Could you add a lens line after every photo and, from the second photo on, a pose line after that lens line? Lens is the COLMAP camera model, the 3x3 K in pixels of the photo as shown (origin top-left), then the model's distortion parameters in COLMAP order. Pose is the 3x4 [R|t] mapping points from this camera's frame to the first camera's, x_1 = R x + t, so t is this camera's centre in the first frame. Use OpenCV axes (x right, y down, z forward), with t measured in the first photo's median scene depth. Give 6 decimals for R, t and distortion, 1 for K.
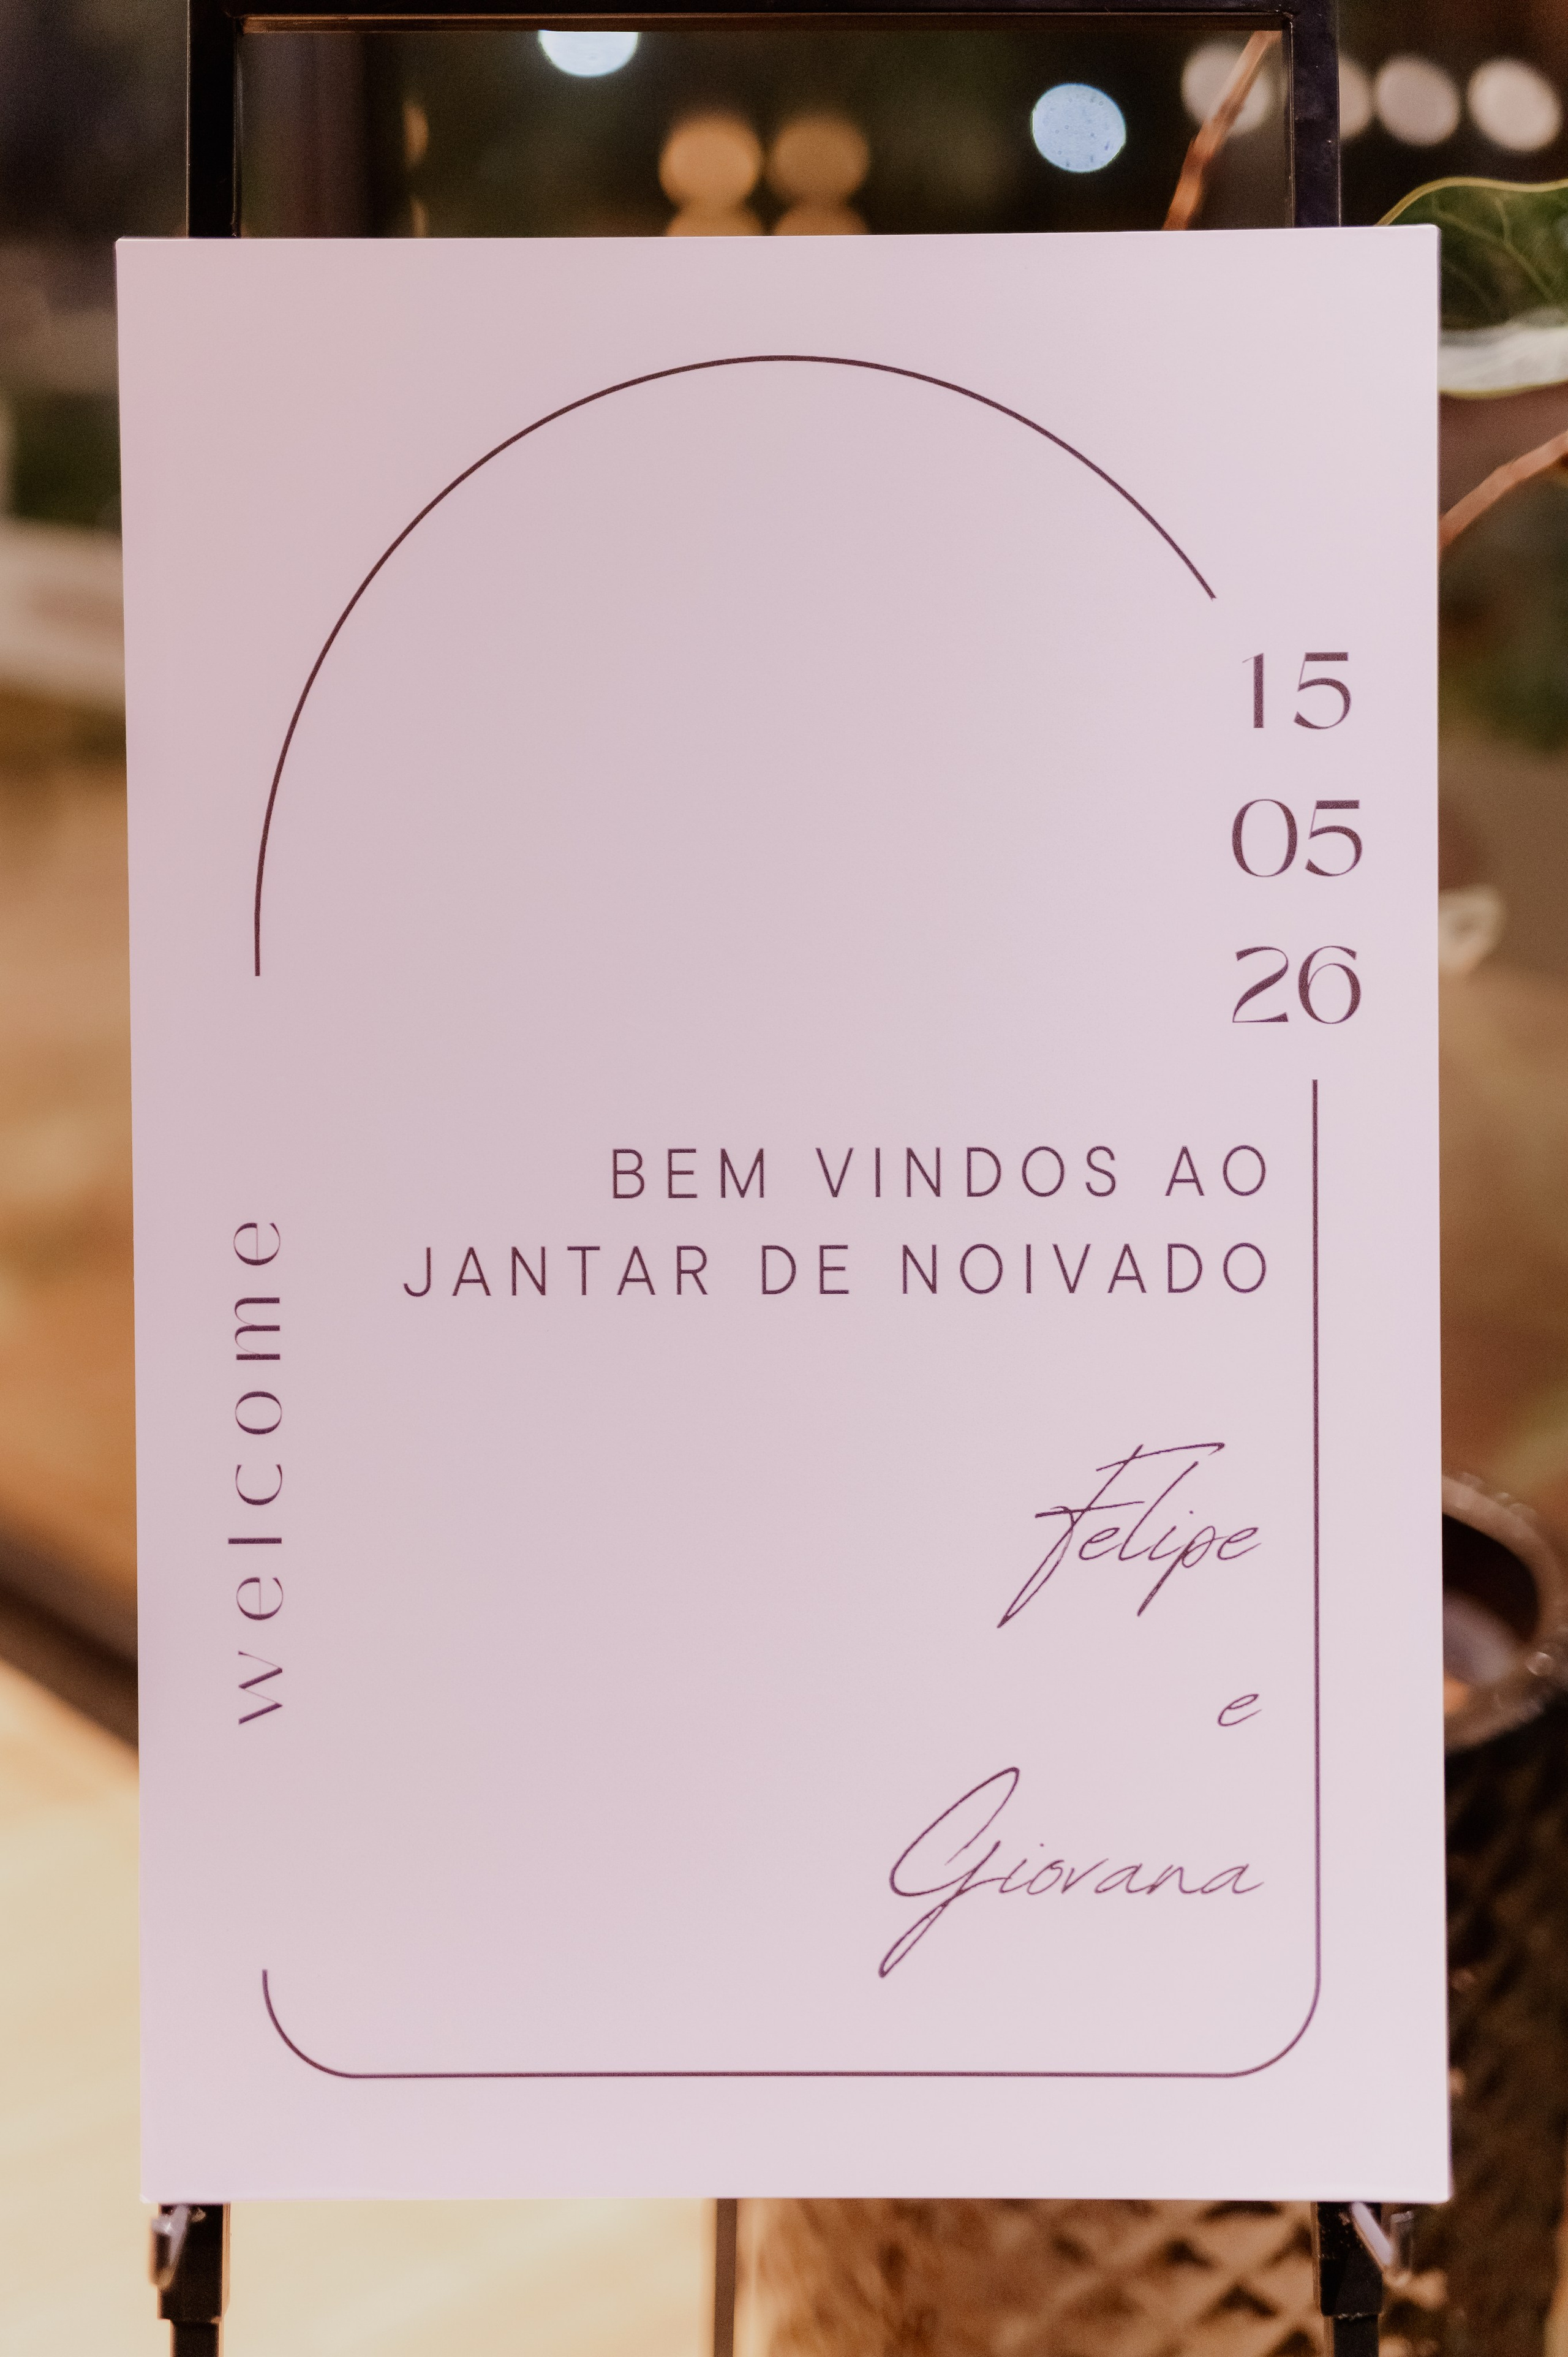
lens RADIAL K [[3268.1, 0, 784.0], [0, 3268.1, 1178.5], [0, 0, 1]] dist [-0.011126, -0.069161]
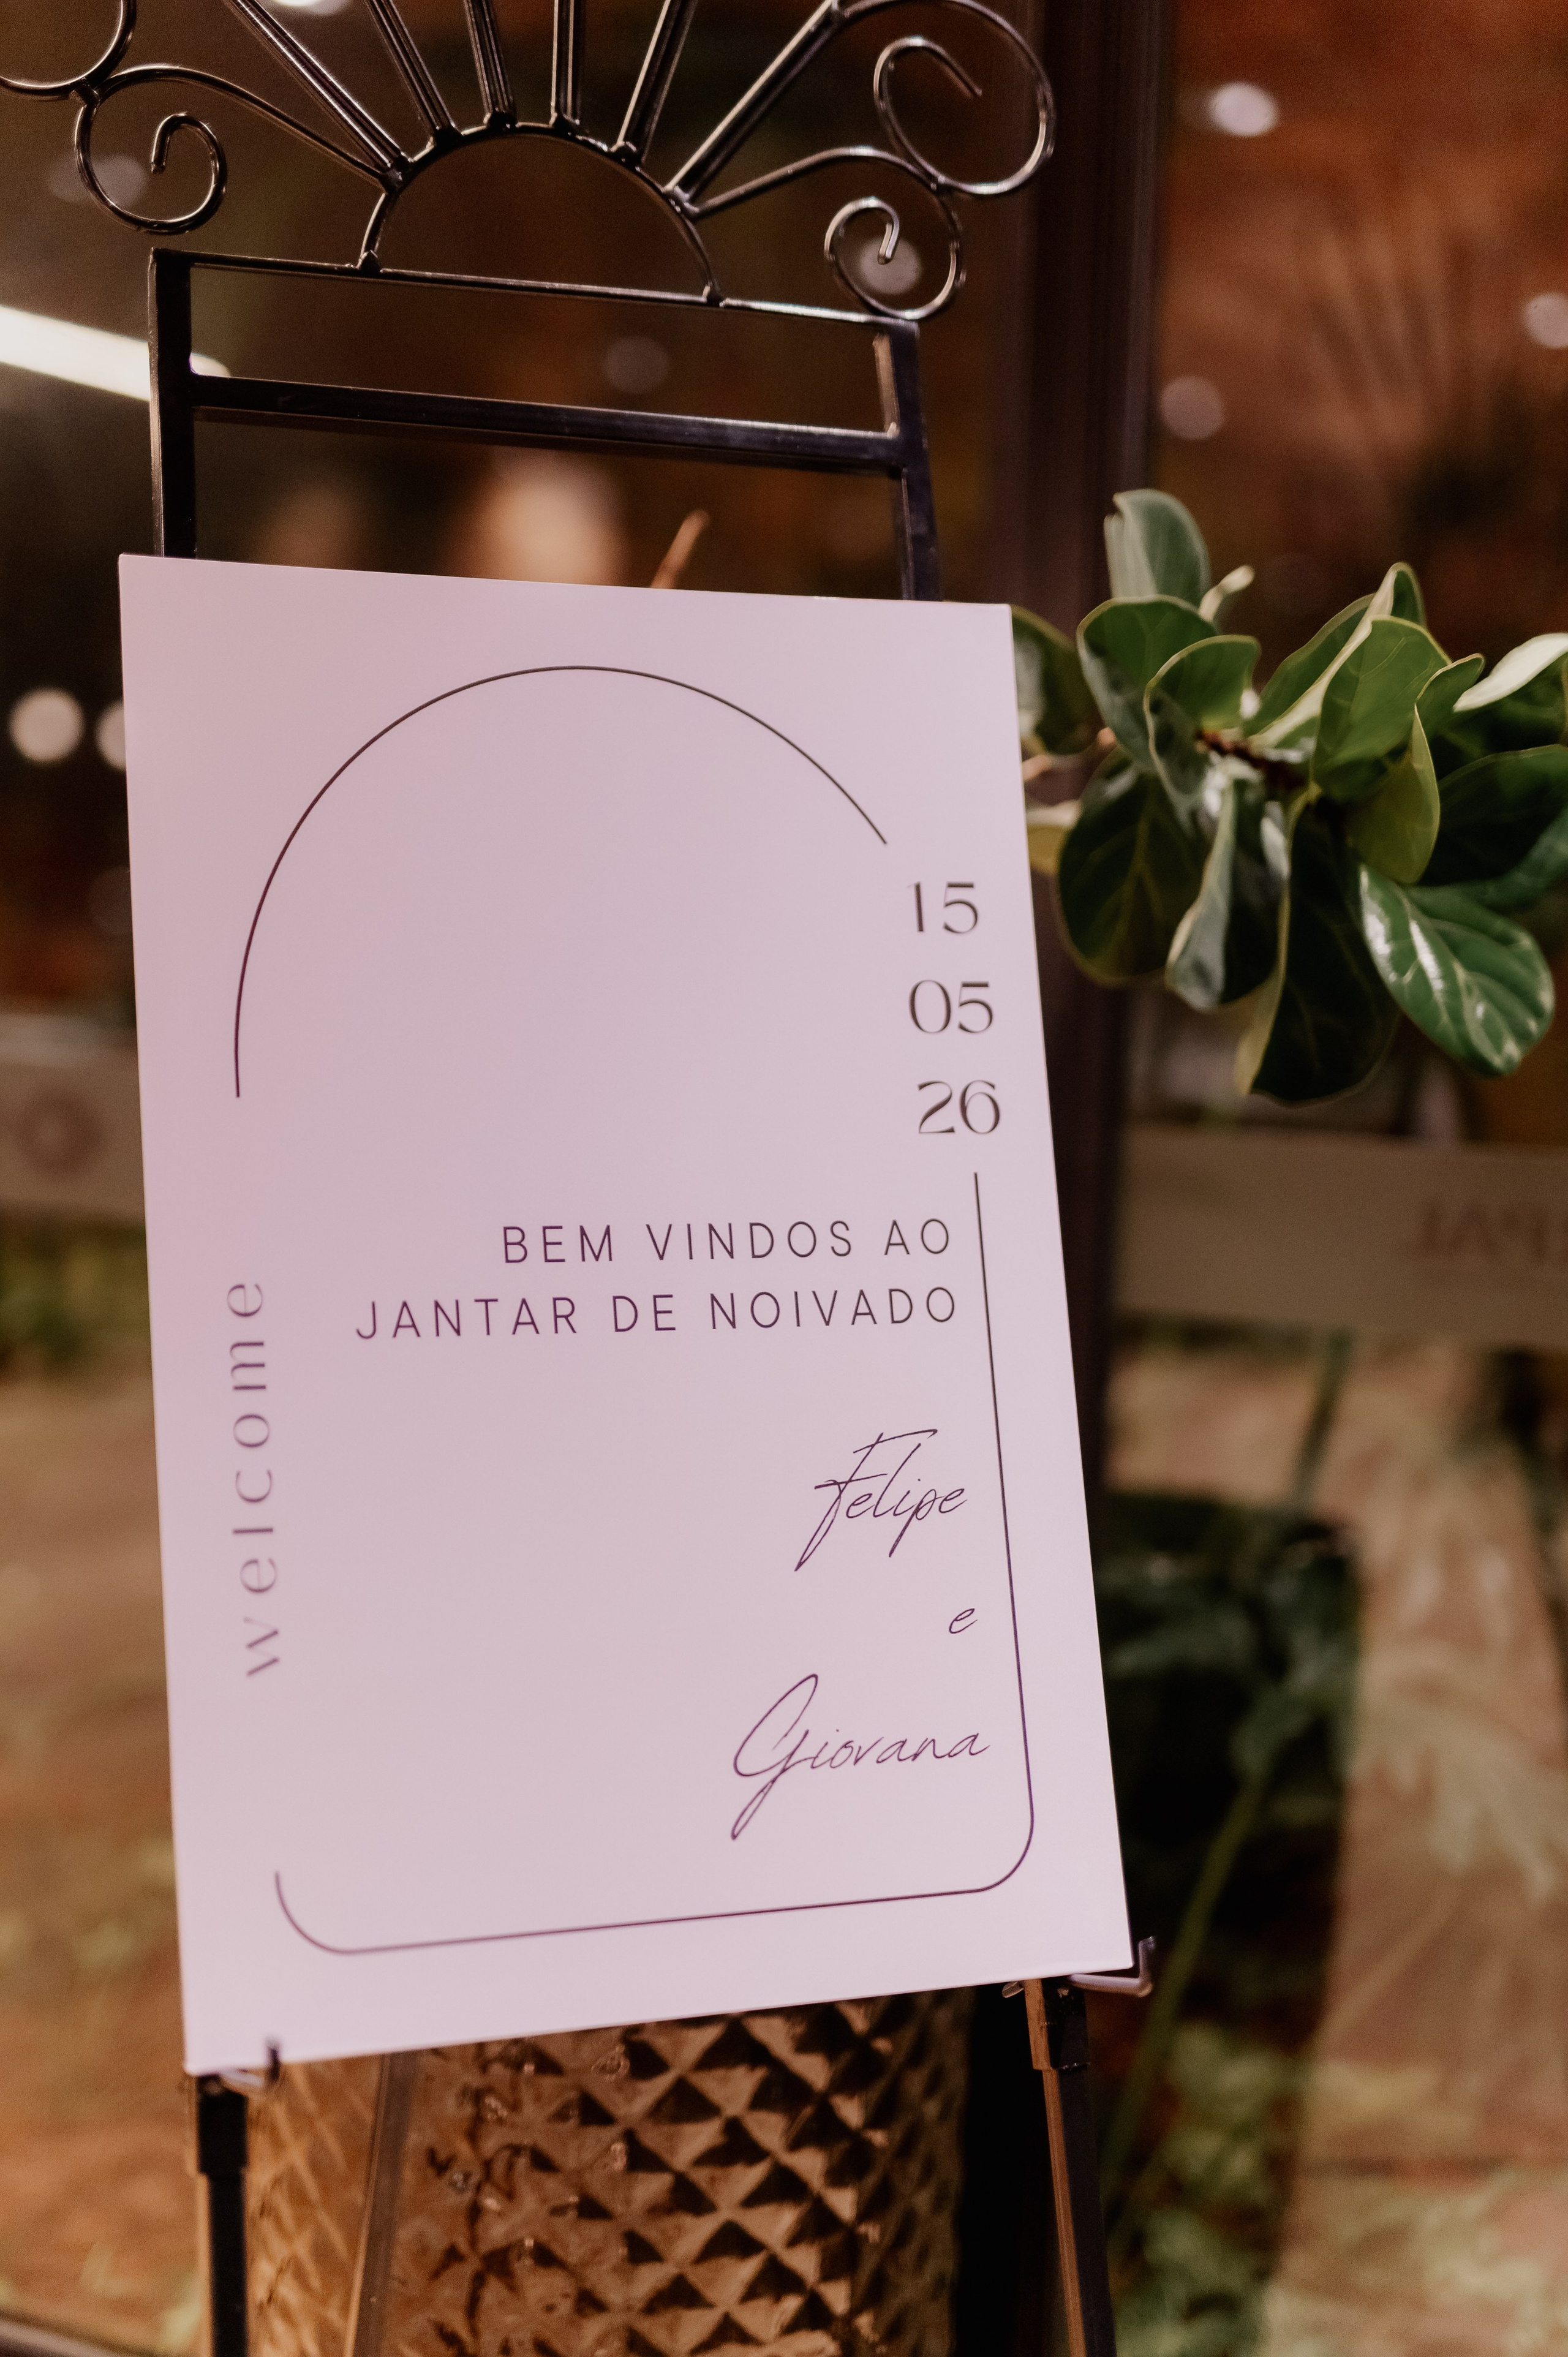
lens RADIAL K [[3268.1, 0, 784.0], [0, 3268.1, 1178.5], [0, 0, 1]] dist [-0.011126, -0.069161]
pose [[0.924746, -0.002697, 0.380575, -0.456361], [0.074216, 0.982056, -0.173375, 0.212702], [-0.373278, 0.188572, 0.908352, -0.264425]]
